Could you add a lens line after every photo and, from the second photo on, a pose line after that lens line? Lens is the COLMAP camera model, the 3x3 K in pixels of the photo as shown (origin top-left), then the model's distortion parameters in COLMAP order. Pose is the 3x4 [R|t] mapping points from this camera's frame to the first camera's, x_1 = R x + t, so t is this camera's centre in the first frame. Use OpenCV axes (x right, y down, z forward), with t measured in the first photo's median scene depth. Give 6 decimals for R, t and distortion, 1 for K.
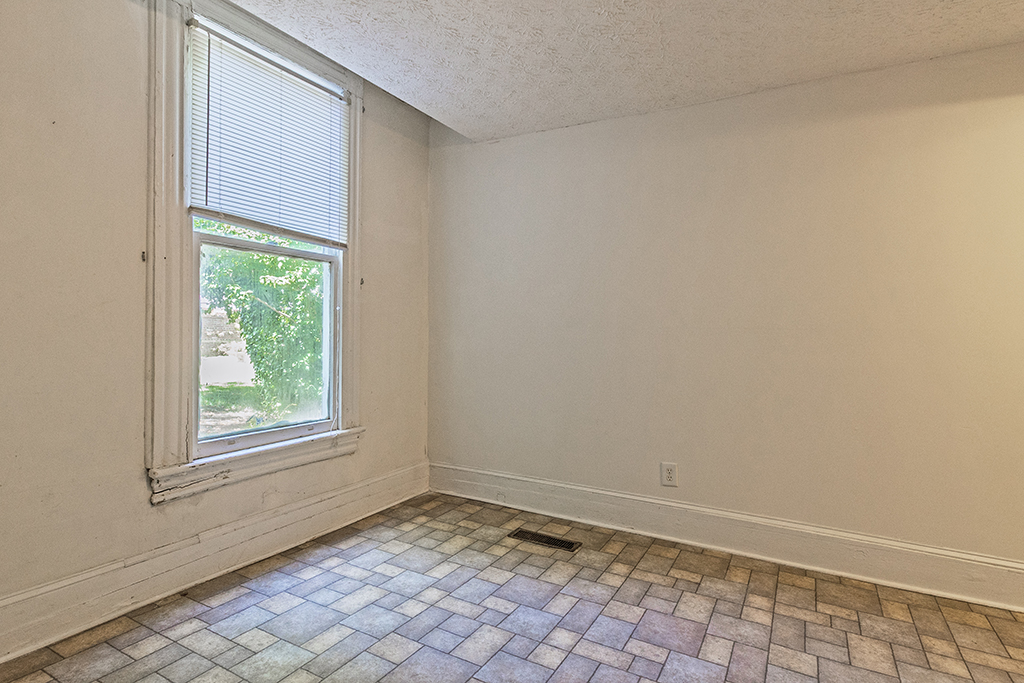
lens RADIAL K [[532.6, 0, 518.5], [0, 532.6, 339.6], [0, 0, 1]] dist [0.000240, -0.000491]
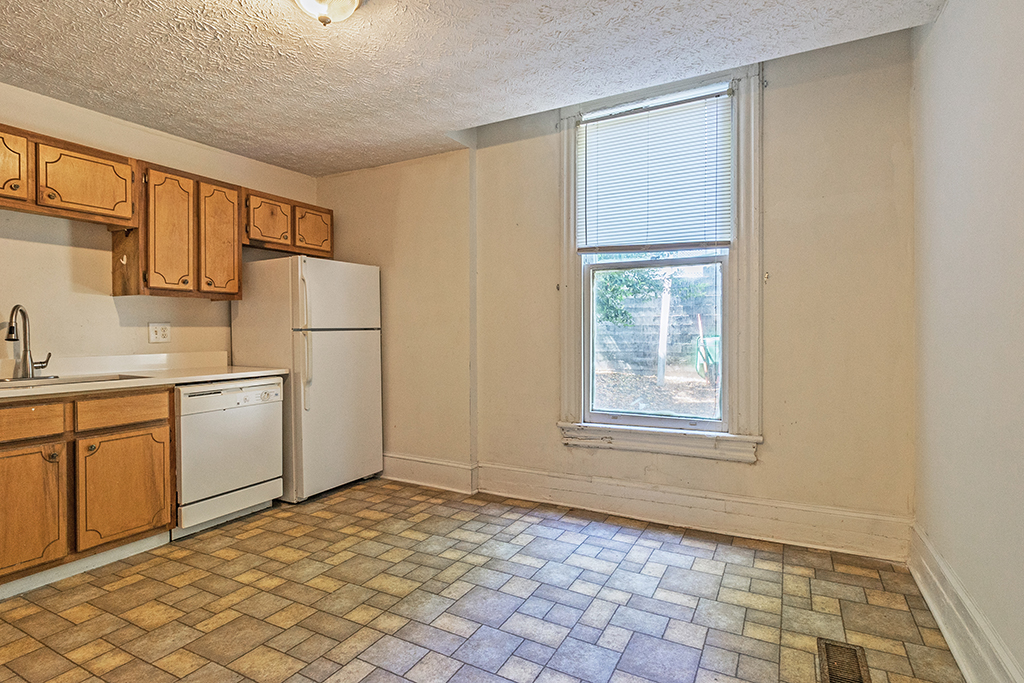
lens RADIAL K [[514.4, 0, 510.3], [0, 514.4, 338.4], [0, 0, 1]] dist [0.000101, -0.000438]
pose [[0.014155, -0.004280, -0.999891, 0.731949], [-0.009012, 0.999950, -0.004408, 0.005826], [0.999859, 0.009073, 0.014115, 0.724875]]
